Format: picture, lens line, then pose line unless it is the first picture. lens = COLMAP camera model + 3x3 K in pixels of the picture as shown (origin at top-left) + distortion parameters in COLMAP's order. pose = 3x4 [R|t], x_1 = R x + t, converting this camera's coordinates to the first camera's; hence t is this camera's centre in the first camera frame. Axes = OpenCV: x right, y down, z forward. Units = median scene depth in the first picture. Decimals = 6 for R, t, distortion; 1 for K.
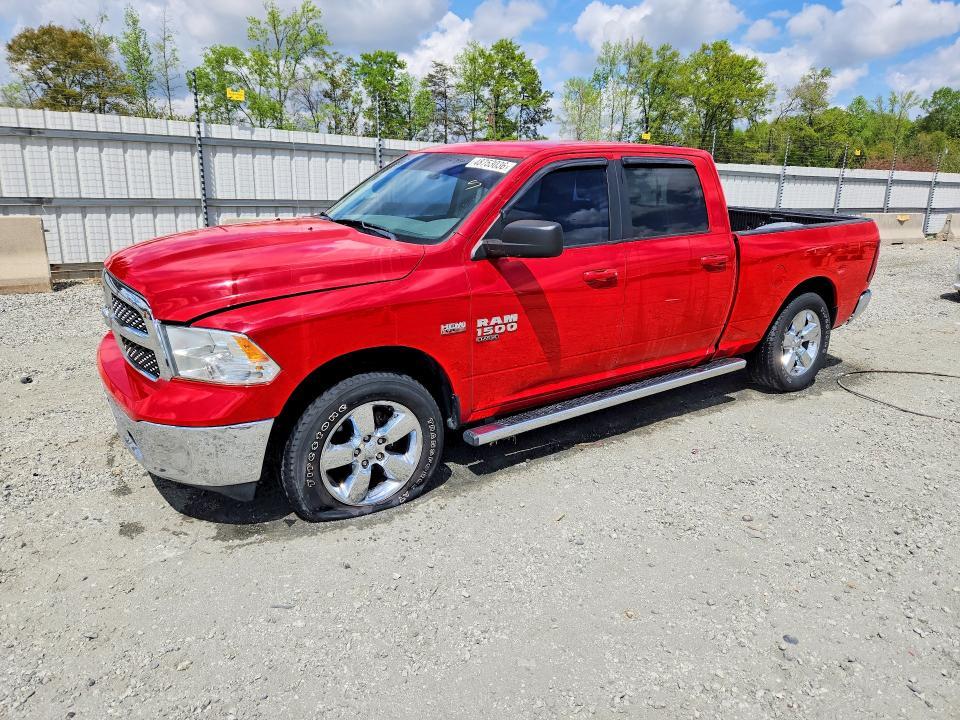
lens RADIAL K [[726.2, 0, 480.0], [0, 726.2, 360.0], [0, 0, 1]] dist [0.066713, -0.056083]
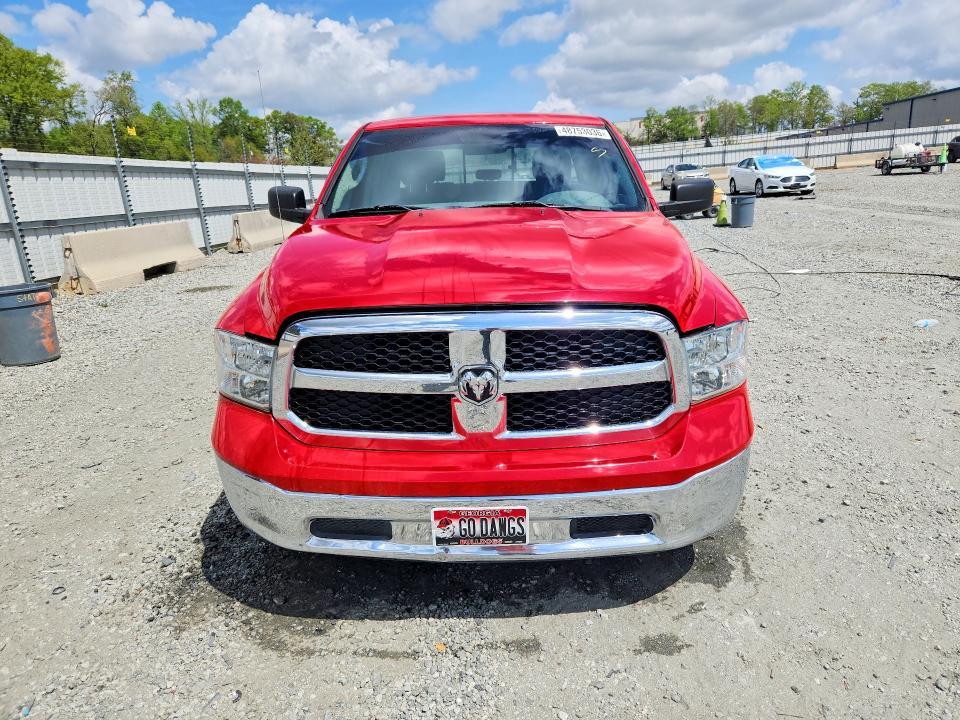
lens RADIAL K [[726.2, 0, 480.0], [0, 726.2, 360.0], [0, 0, 1]] dist [0.066713, -0.056083]
pose [[0.501918, -0.263242, 0.823883, -0.199667], [0.277223, 0.951266, 0.135055, -0.032238], [-0.819284, 0.160613, 0.550434, 0.133025]]
